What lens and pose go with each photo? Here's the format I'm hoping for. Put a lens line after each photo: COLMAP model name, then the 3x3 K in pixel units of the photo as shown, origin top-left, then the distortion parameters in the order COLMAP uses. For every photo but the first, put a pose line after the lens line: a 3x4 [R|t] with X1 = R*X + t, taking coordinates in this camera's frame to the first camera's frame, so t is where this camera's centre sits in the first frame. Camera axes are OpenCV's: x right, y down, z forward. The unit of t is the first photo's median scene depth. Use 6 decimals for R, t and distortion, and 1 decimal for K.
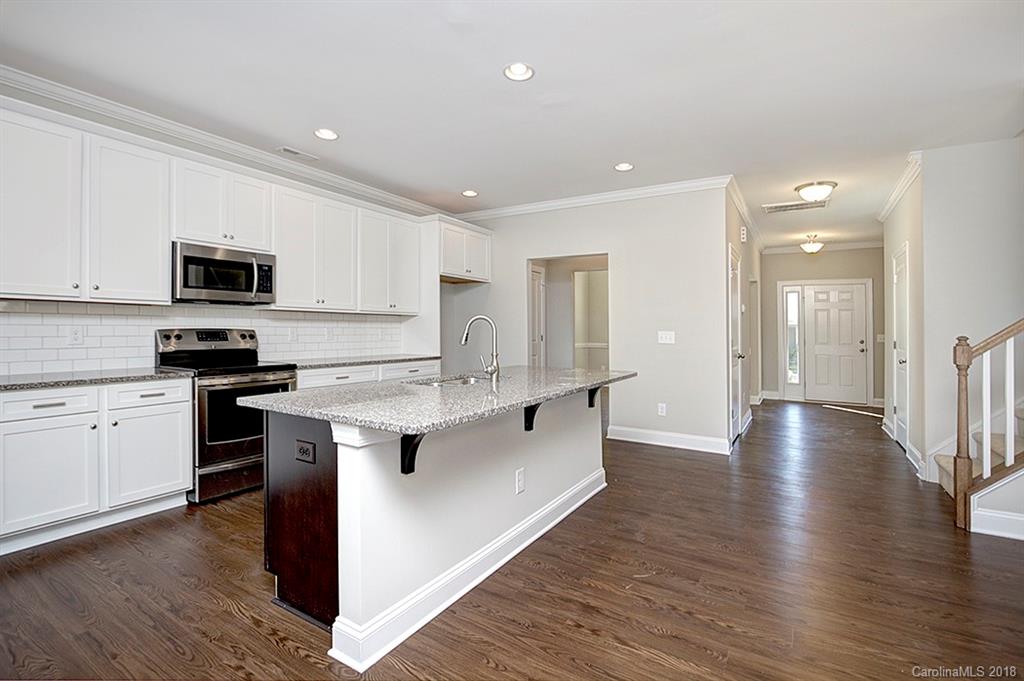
lens RADIAL K [[468.9, 0, 545.6], [0, 468.9, 325.2], [0, 0, 1]] dist [-0.002065, -0.000048]
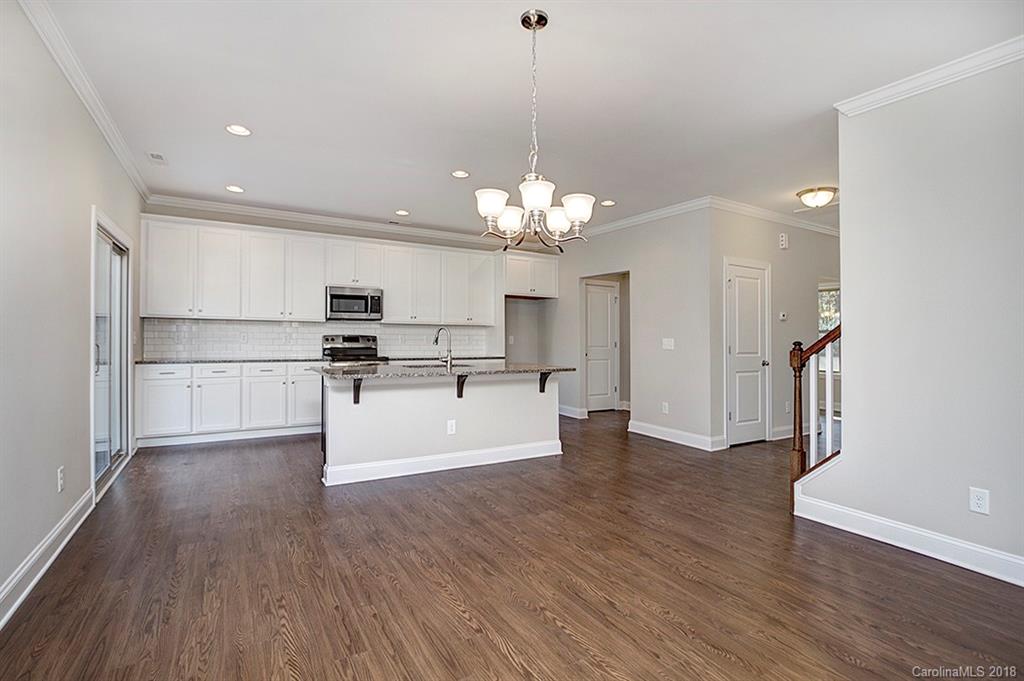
lens RADIAL K [[501.1, 0, 525.4], [0, 501.1, 335.1], [0, 0, 1]] dist [-0.002271, 0.000660]
pose [[0.875259, 0.000948, -0.483654, 0.699795], [-0.000257, 0.999999, 0.001495, 0.005024], [0.483655, -0.001184, 0.875258, -0.279225]]
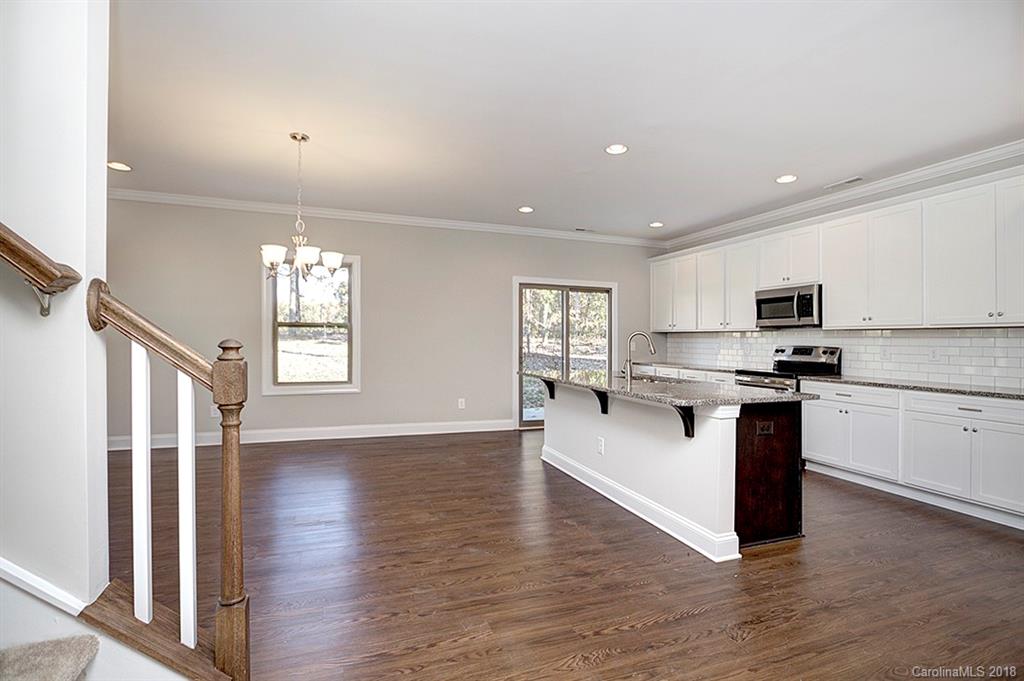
lens RADIAL K [[454.8, 0, 508.1], [0, 454.8, 347.0], [0, 0, 1]] dist [-0.009719, 0.000264]
pose [[-0.650836, -0.010018, -0.759152, 0.822432], [-0.016448, 0.999864, 0.000907, 0.022600], [0.759040, 0.013077, -0.650912, 1.158478]]
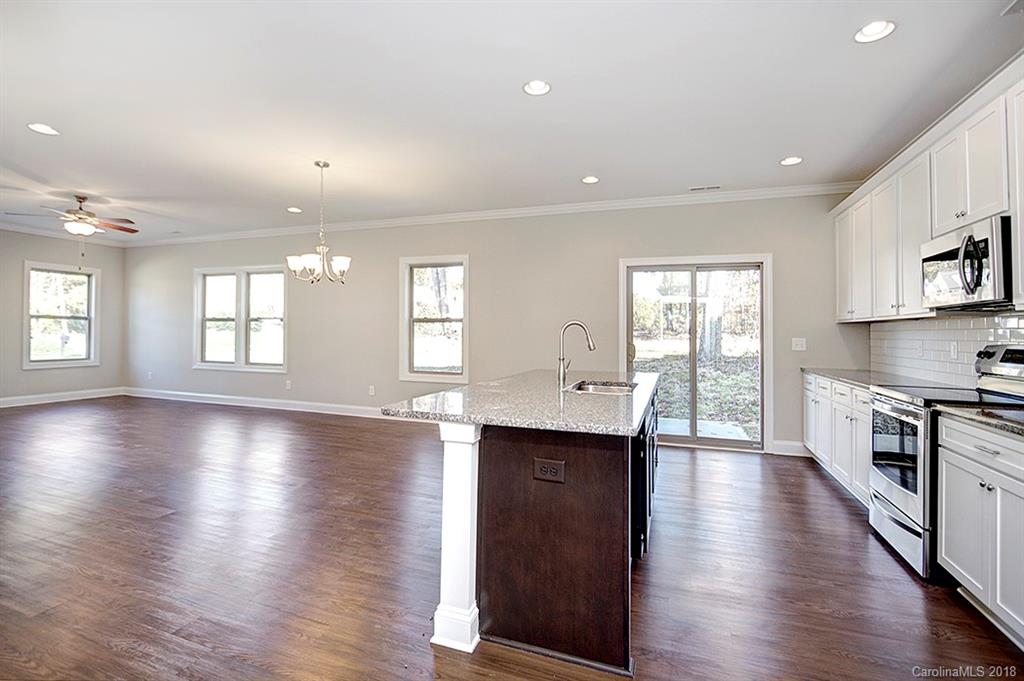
lens RADIAL K [[466.3, 0, 512.0], [0, 466.3, 340.5], [0, 0, 1]] dist [-0.015718, -0.000229]
pose [[-0.982111, -0.024044, -0.186762, 0.161792], [-0.026213, 0.999614, 0.009154, 0.013466], [0.186470, 0.013886, -0.982363, 1.436071]]
